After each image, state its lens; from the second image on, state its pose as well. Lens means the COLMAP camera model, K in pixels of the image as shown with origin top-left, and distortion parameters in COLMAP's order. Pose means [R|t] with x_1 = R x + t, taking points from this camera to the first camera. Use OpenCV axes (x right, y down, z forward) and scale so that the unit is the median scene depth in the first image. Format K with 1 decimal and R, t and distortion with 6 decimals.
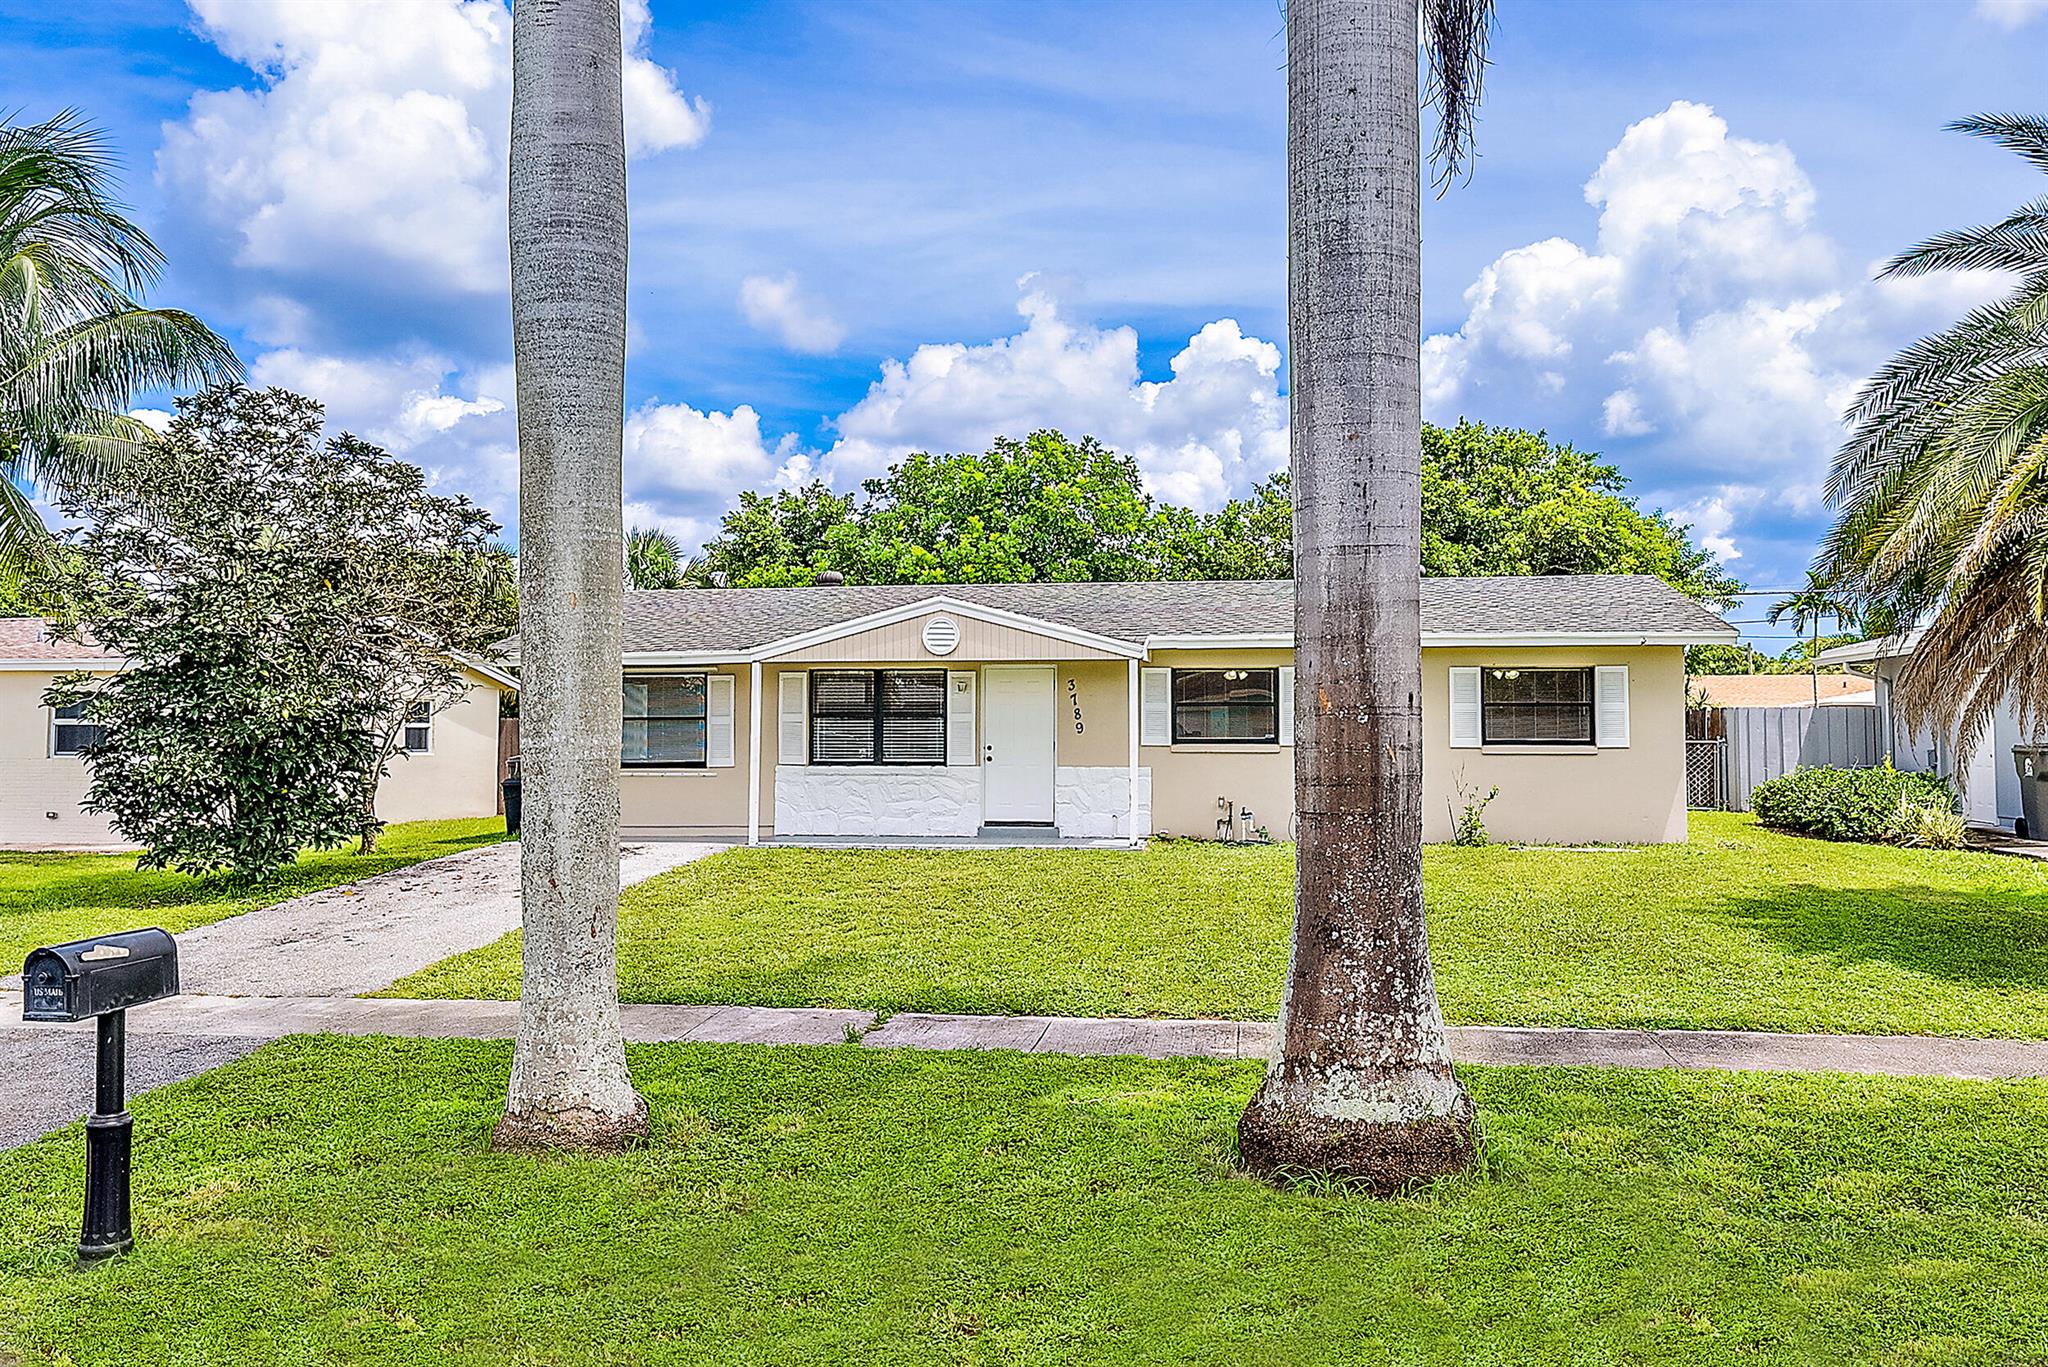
lens RADIAL K [[1587.6, 0, 1021.6], [0, 1587.6, 686.6], [0, 0, 1]] dist [0.063132, 0.006835]
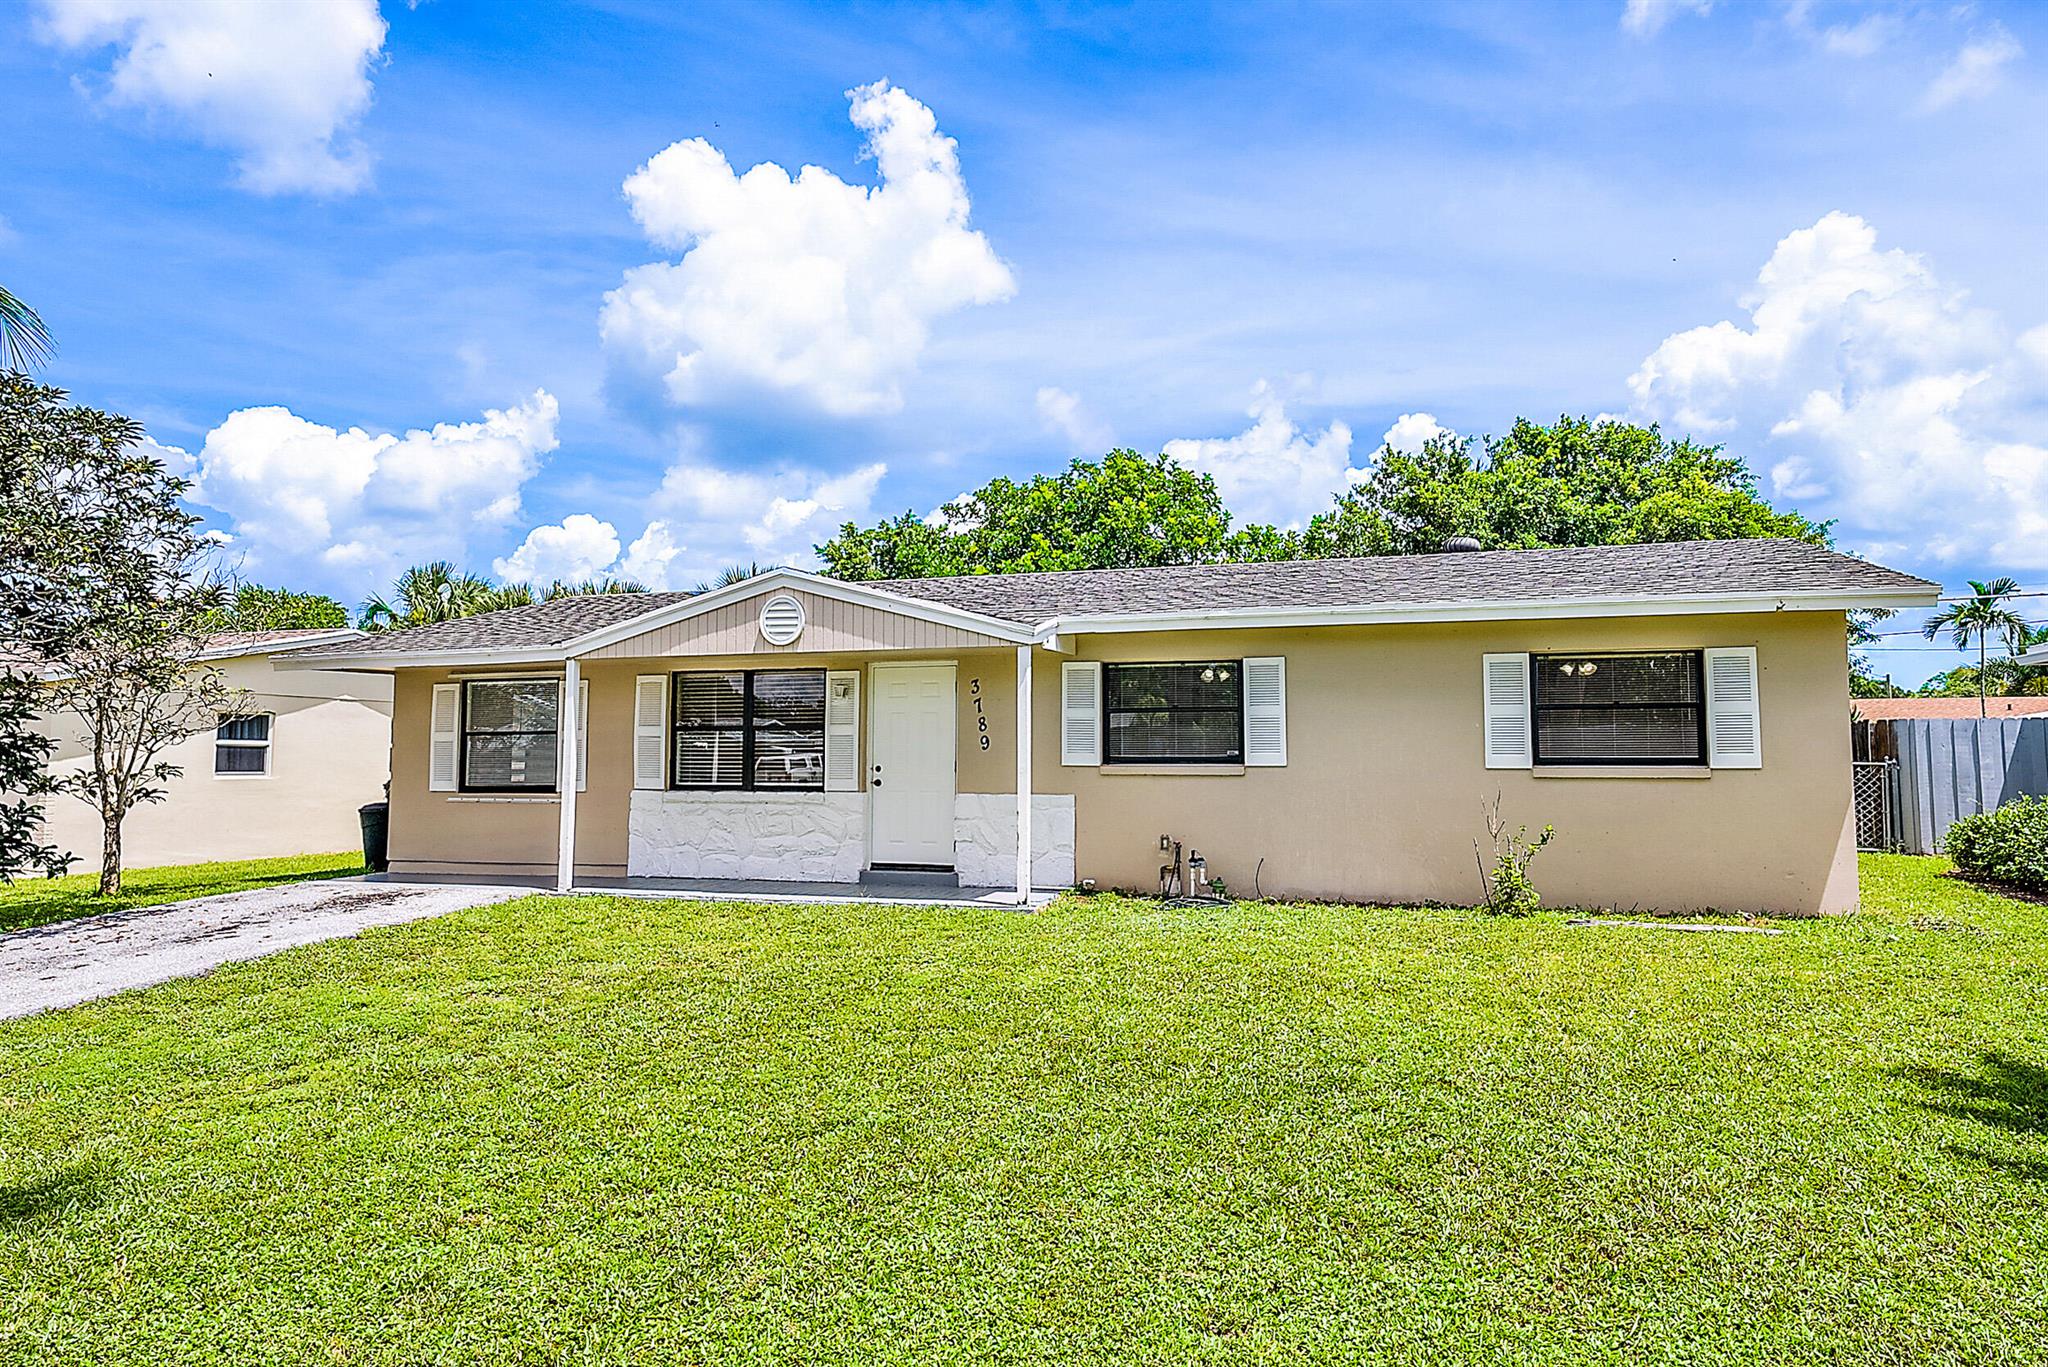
lens RADIAL K [[1261.9, 0, 1027.2], [0, 1261.9, 675.4], [0, 0, 1]] dist [0.022712, -0.007114]
pose [[0.986200, -0.010816, -0.165207, 0.152651], [0.004536, 0.999255, -0.038338, 0.016665], [0.165499, 0.037059, 0.985513, 0.393058]]
